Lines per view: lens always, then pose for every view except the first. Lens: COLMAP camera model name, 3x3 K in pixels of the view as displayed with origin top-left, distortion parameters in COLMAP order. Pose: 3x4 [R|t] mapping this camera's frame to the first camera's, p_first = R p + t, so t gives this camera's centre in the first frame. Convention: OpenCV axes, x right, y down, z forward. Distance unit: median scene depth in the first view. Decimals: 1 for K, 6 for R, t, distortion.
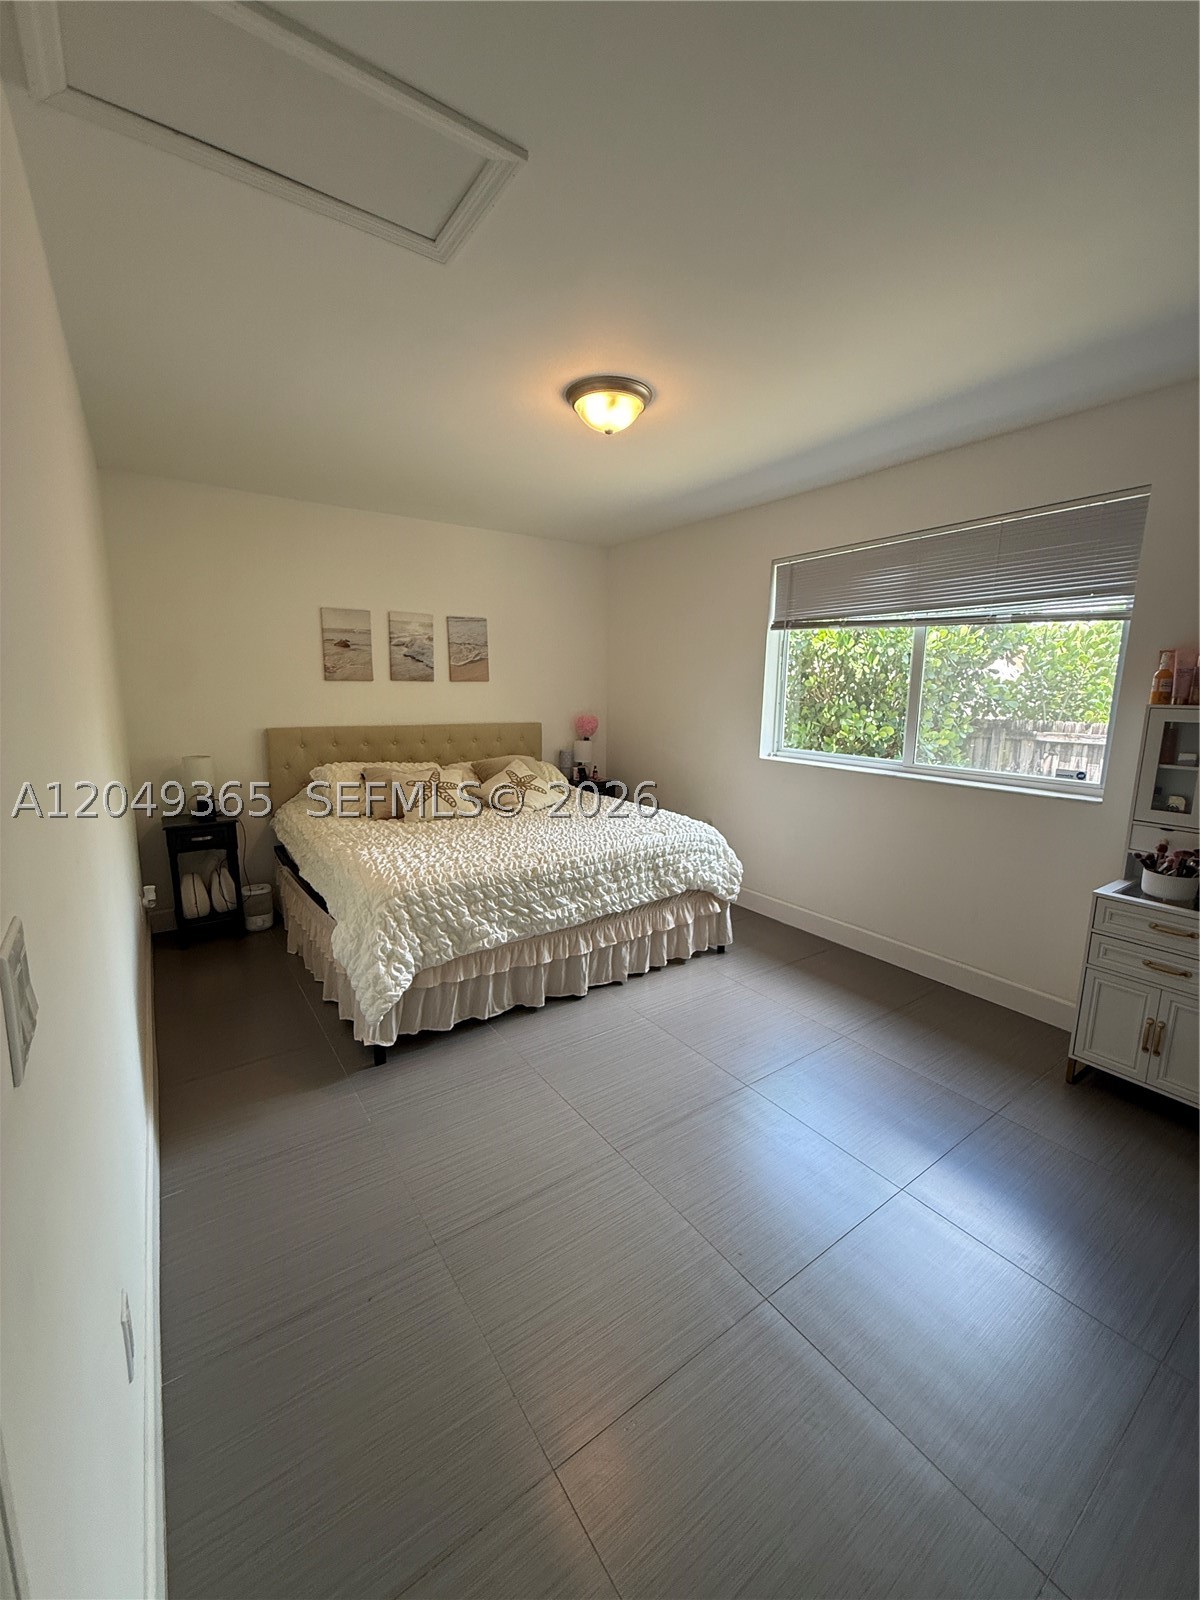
lens RADIAL K [[637.1, 0, 599.9], [0, 637.1, 794.9], [0, 0, 1]] dist [0.000683, 0.000090]
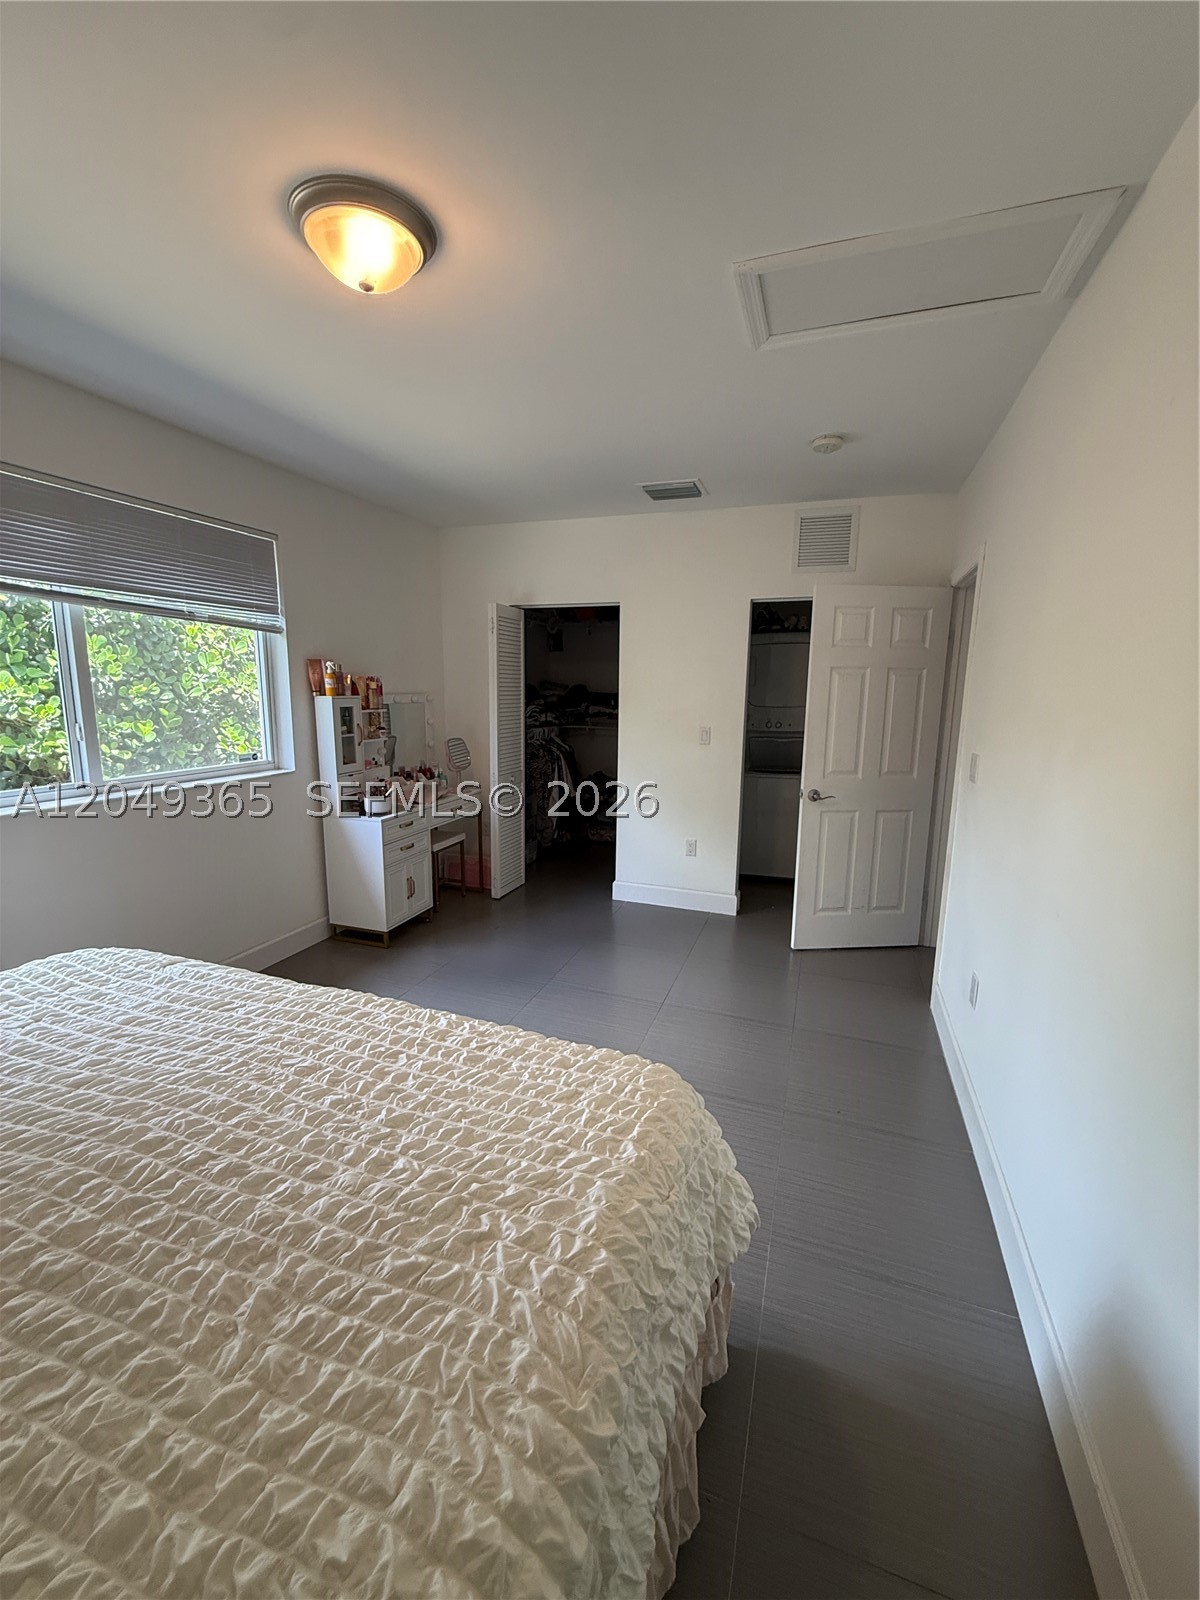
lens RADIAL K [[637.1, 0, 599.9], [0, 637.1, 794.9], [0, 0, 1]] dist [0.000683, 0.000090]
pose [[-0.571894, -0.153359, 0.805865, -0.595192], [0.120801, 0.955916, 0.267642, -0.198636], [-0.811384, 0.250412, -0.528157, 1.082091]]
